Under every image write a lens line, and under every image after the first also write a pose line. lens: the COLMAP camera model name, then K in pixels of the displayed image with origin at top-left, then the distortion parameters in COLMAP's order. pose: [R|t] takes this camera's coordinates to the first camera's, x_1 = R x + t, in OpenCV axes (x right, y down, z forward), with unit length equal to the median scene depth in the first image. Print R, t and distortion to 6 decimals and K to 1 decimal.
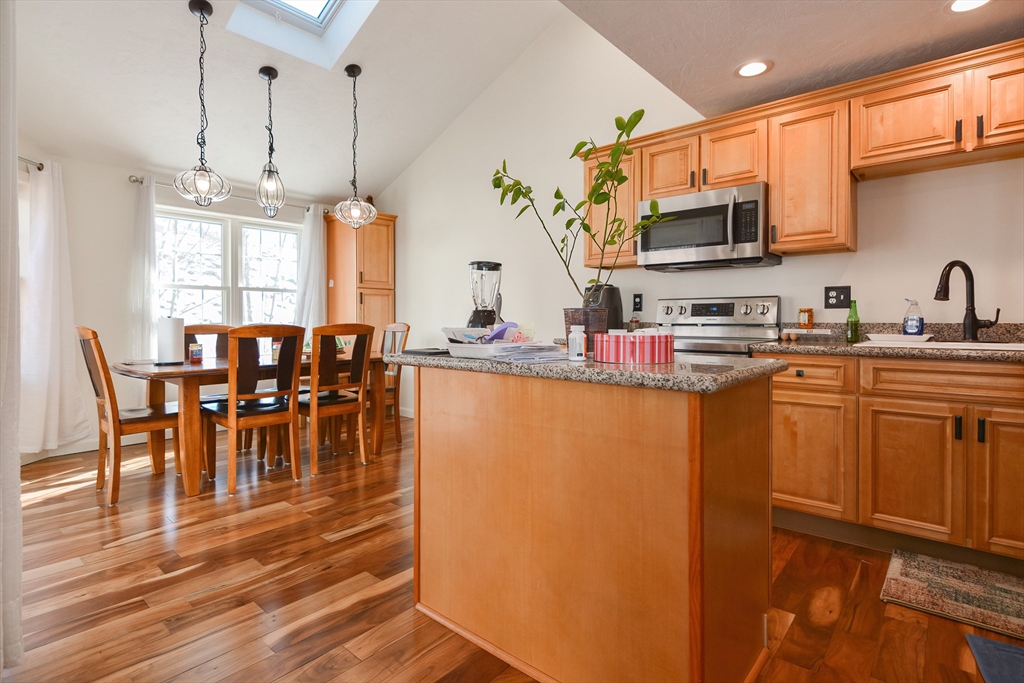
lens RADIAL K [[495.3, 0, 515.8], [0, 495.3, 317.5], [0, 0, 1]] dist [0.009166, 0.000663]
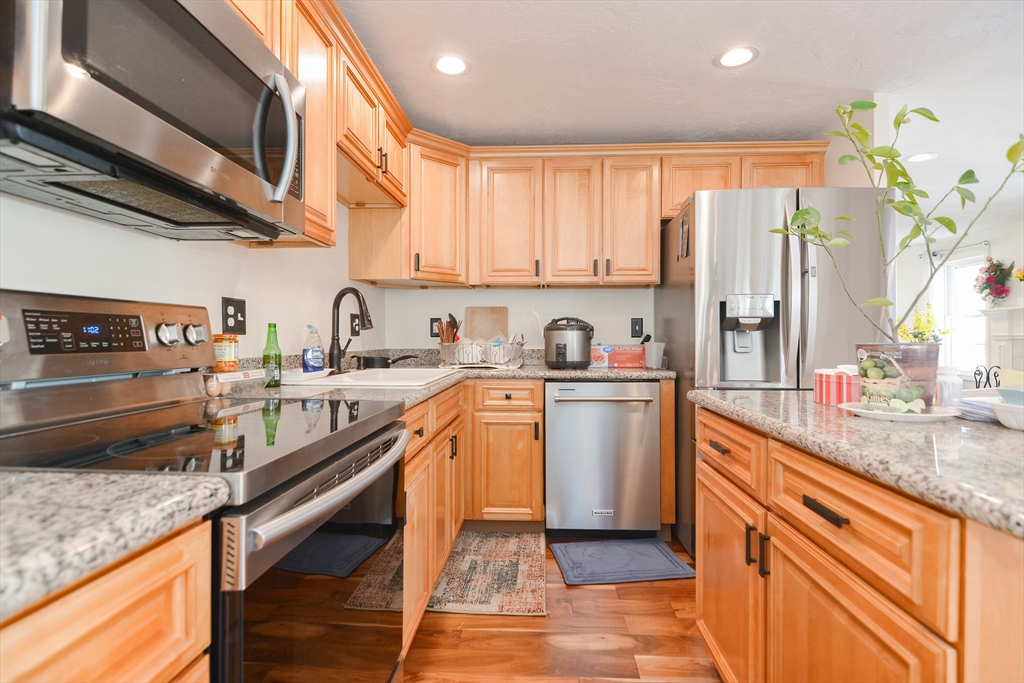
lens RADIAL K [[551.8, 0, 454.3], [0, 551.8, 336.1], [0, 0, 1]] dist [-0.001234, -0.000304]
pose [[-0.614888, 0.000691, 0.788615, -0.055413], [-0.003033, 0.999990, -0.003241, -0.018228], [-0.788609, -0.004384, -0.614879, 1.423037]]
